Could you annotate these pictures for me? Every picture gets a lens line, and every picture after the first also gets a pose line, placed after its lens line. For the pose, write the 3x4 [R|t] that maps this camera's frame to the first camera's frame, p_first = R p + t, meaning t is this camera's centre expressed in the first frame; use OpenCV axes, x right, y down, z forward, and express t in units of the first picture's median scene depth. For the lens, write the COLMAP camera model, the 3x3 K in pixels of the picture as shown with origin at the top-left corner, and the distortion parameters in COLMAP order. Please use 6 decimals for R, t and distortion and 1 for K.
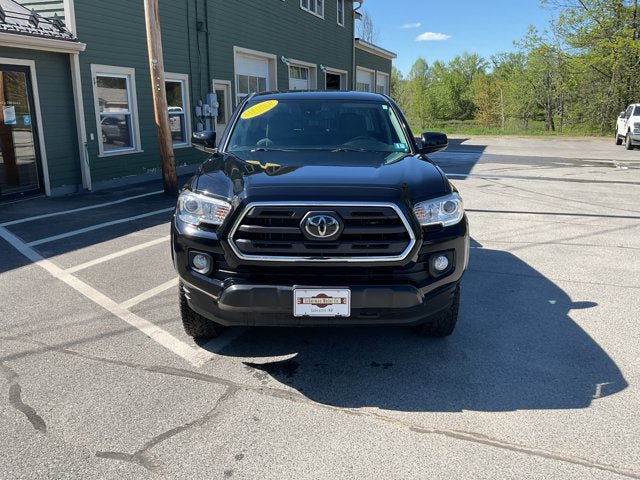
lens RADIAL K [[531.2, 0, 316.8], [0, 531.2, 231.6], [0, 0, 1]] dist [0.057687, -0.110917]
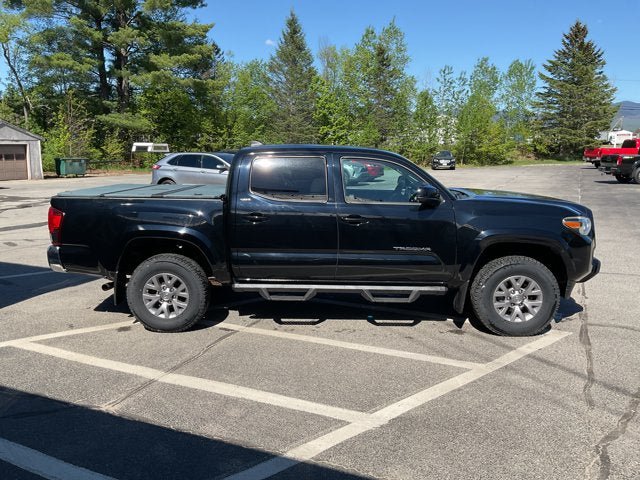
lens RADIAL K [[531.2, 0, 315.9], [0, 531.2, 242.2], [0, 0, 1]] dist [0.057687, -0.110917]
pose [[0.061693, -0.175541, 0.982537, -1.044118], [0.224502, 0.961627, 0.157709, -0.240191], [-0.972519, 0.210852, 0.098735, 0.919224]]
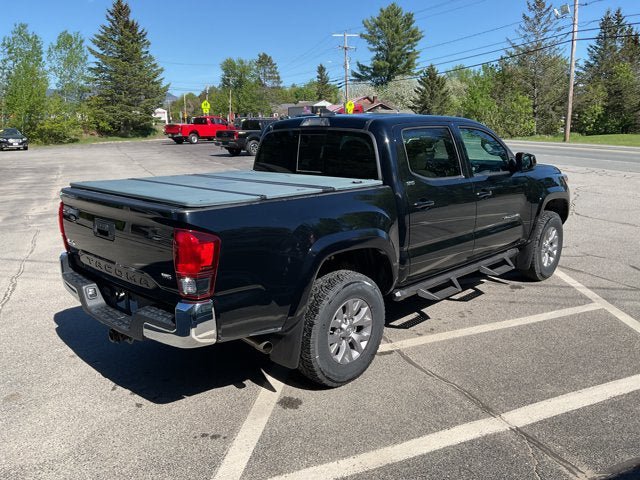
lens RADIAL K [[531.2, 0, 316.4], [0, 531.2, 242.8], [0, 0, 1]] dist [0.057687, -0.110917]
pose [[-0.703401, -0.152186, 0.694310, -0.571538], [0.163977, 0.915718, 0.366842, -0.402381], [-0.691620, 0.371888, -0.619162, 1.666733]]
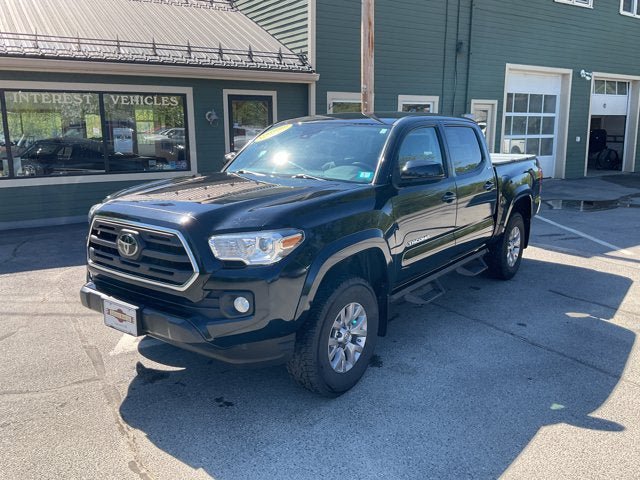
lens RADIAL K [[531.2, 0, 322.7], [0, 531.2, 233.3], [0, 0, 1]] dist [0.057687, -0.110917]
pose [[0.794977, 0.114939, -0.595652, 0.491774], [-0.134532, 0.990841, 0.011645, -0.050817], [0.591535, 0.070877, 0.803158, 0.198285]]
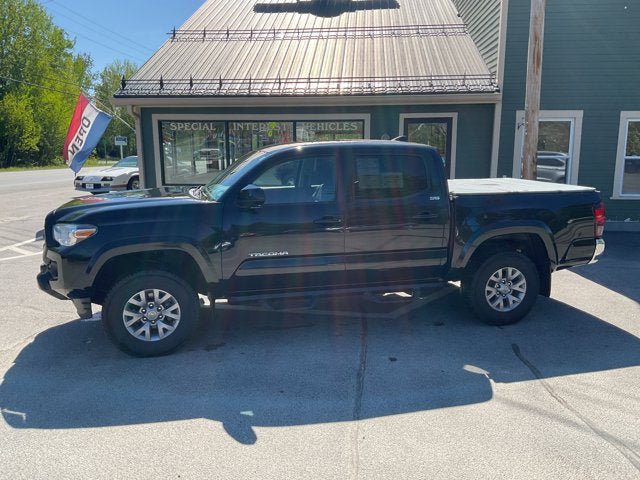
lens RADIAL K [[531.2, 0, 318.2], [0, 531.2, 245.4], [0, 0, 1]] dist [0.057687, -0.110917]
pose [[0.238603, 0.175841, -0.955065, 0.957513], [-0.220694, 0.967556, 0.123005, -0.178770], [0.945708, 0.181428, 0.269668, 0.707535]]
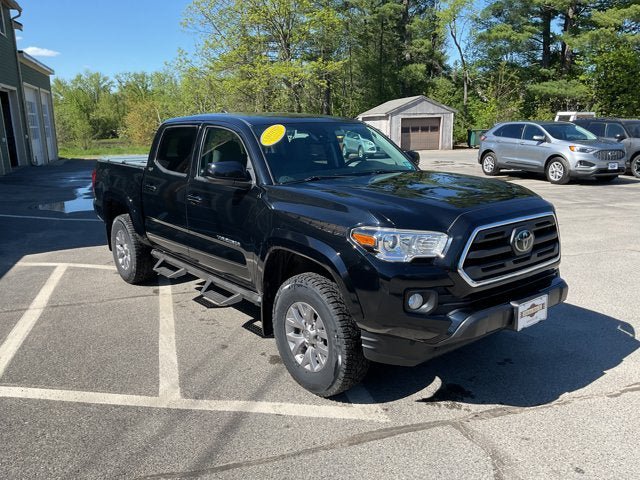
lens RADIAL K [[531.2, 0, 316.7], [0, 531.2, 241.8], [0, 0, 1]] dist [0.057687, -0.110917]
pose [[0.792113, -0.149190, 0.591860, -0.493965], [0.158450, 0.986686, 0.036653, -0.058651], [-0.589449, 0.064747, 0.805207, 0.202860]]
